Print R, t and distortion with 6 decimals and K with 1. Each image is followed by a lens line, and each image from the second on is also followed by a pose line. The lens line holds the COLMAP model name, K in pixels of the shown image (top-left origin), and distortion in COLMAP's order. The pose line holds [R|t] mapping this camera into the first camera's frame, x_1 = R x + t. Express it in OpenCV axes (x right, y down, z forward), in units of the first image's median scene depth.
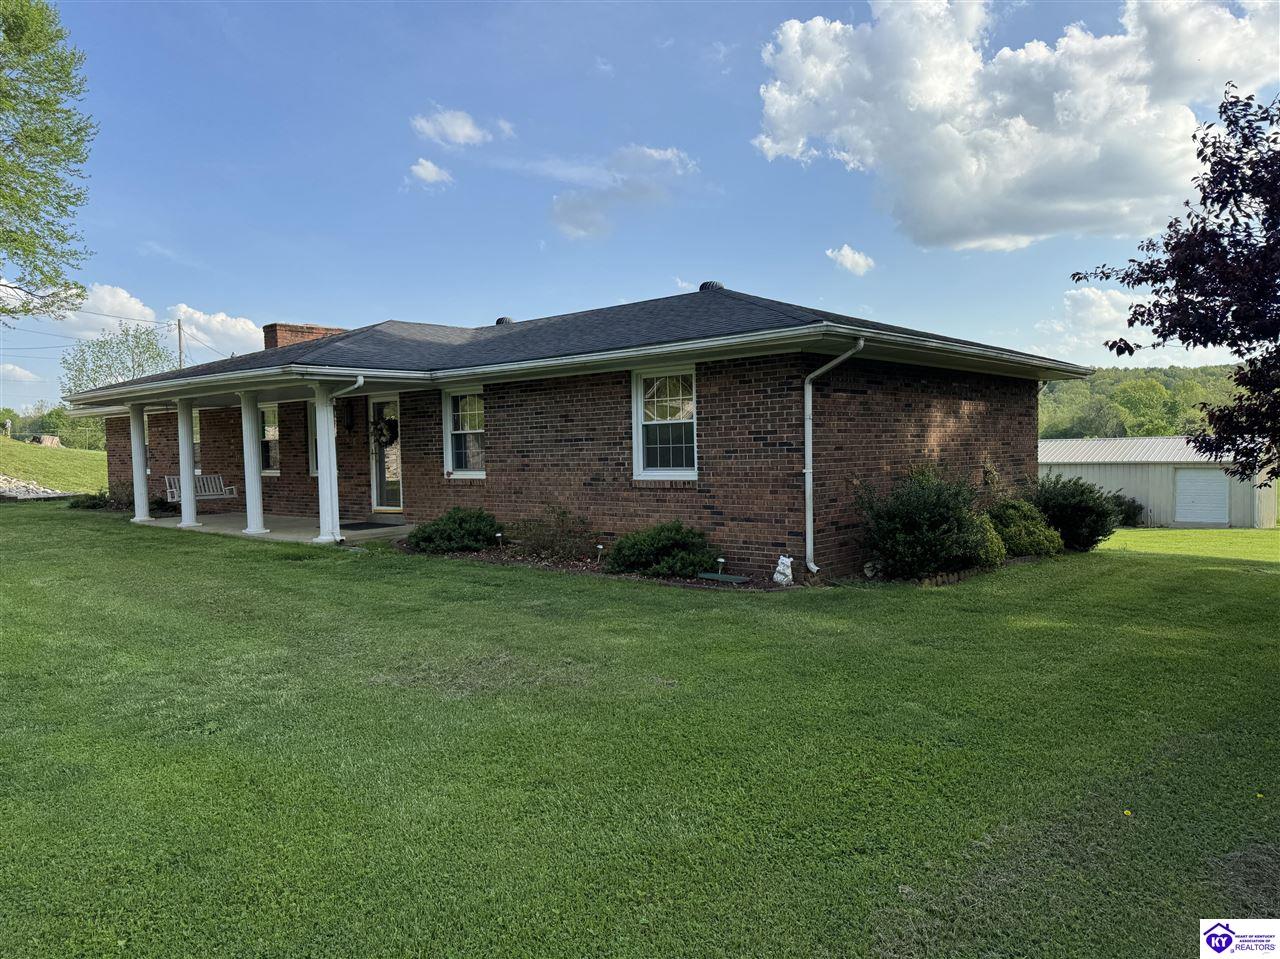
lens RADIAL K [[902.3, 0, 640.0], [0, 902.3, 481.7], [0, 0, 1]] dist [0.041360, -0.038856]
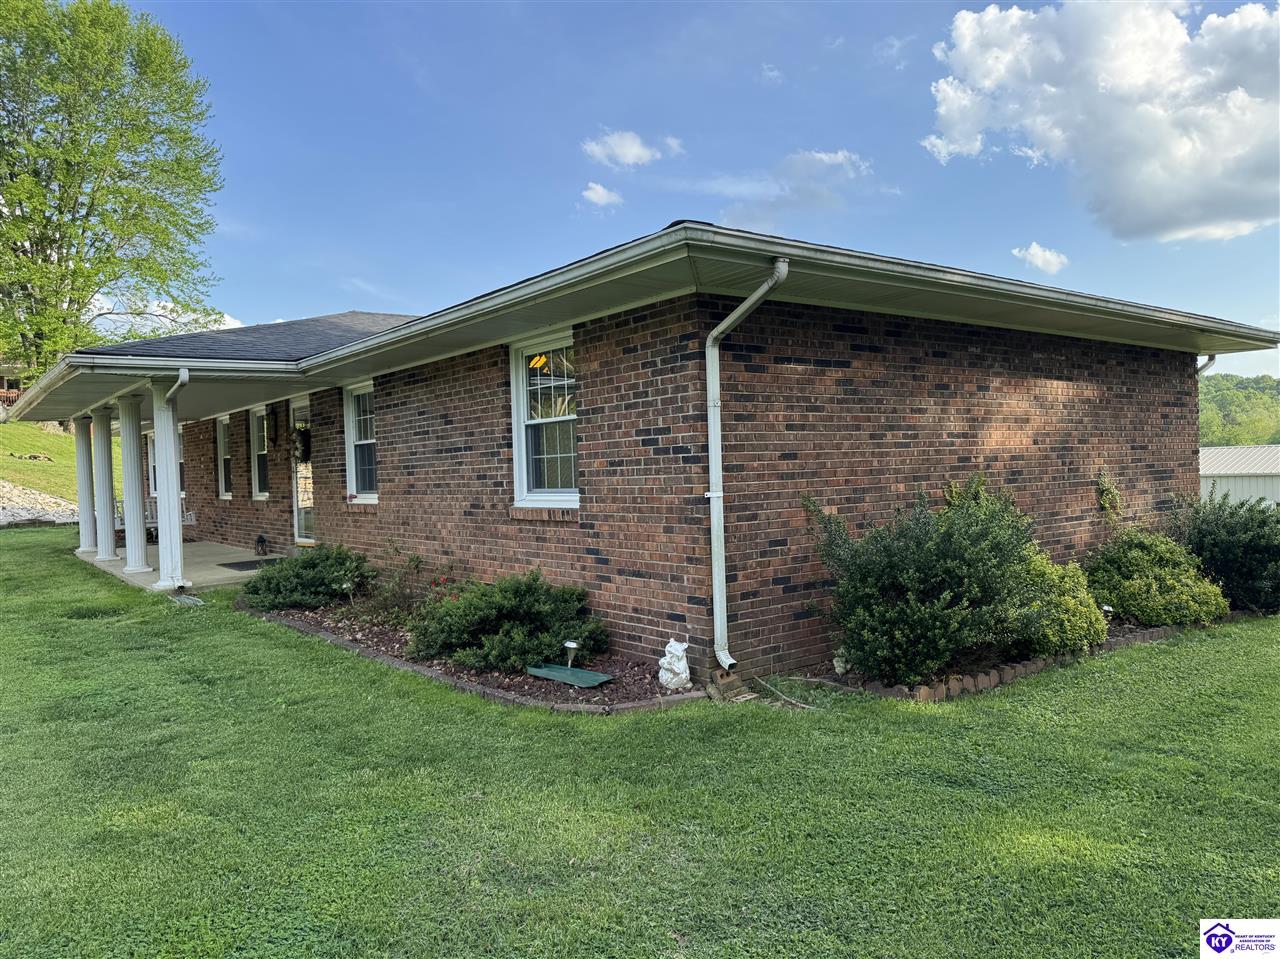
lens RADIAL K [[902.3, 0, 662.5], [0, 902.3, 478.8], [0, 0, 1]] dist [0.041360, -0.038856]
pose [[0.984678, -0.009188, -0.174142, 0.204935], [0.005655, 0.999768, -0.020770, -0.008203], [0.174293, 0.019467, 0.984501, 0.333383]]
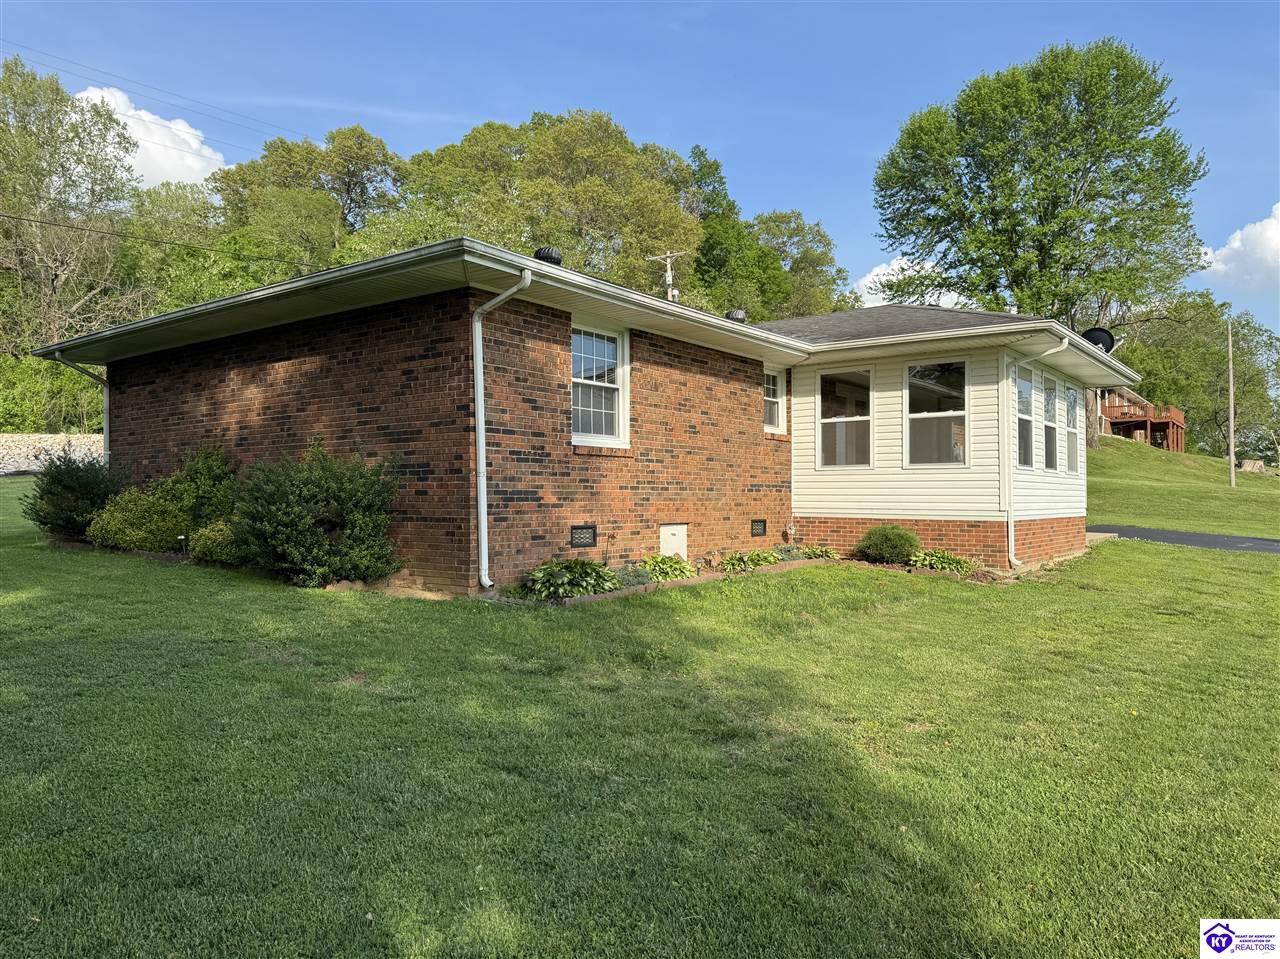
lens RADIAL K [[902.3, 0, 633.7], [0, 902.3, 479.2], [0, 0, 1]] dist [0.041360, -0.038856]
pose [[0.074672, -0.006533, -0.997187, 1.246693], [-0.035687, 0.999320, -0.009220, 0.008853], [0.996569, 0.036275, 0.074388, 1.335029]]
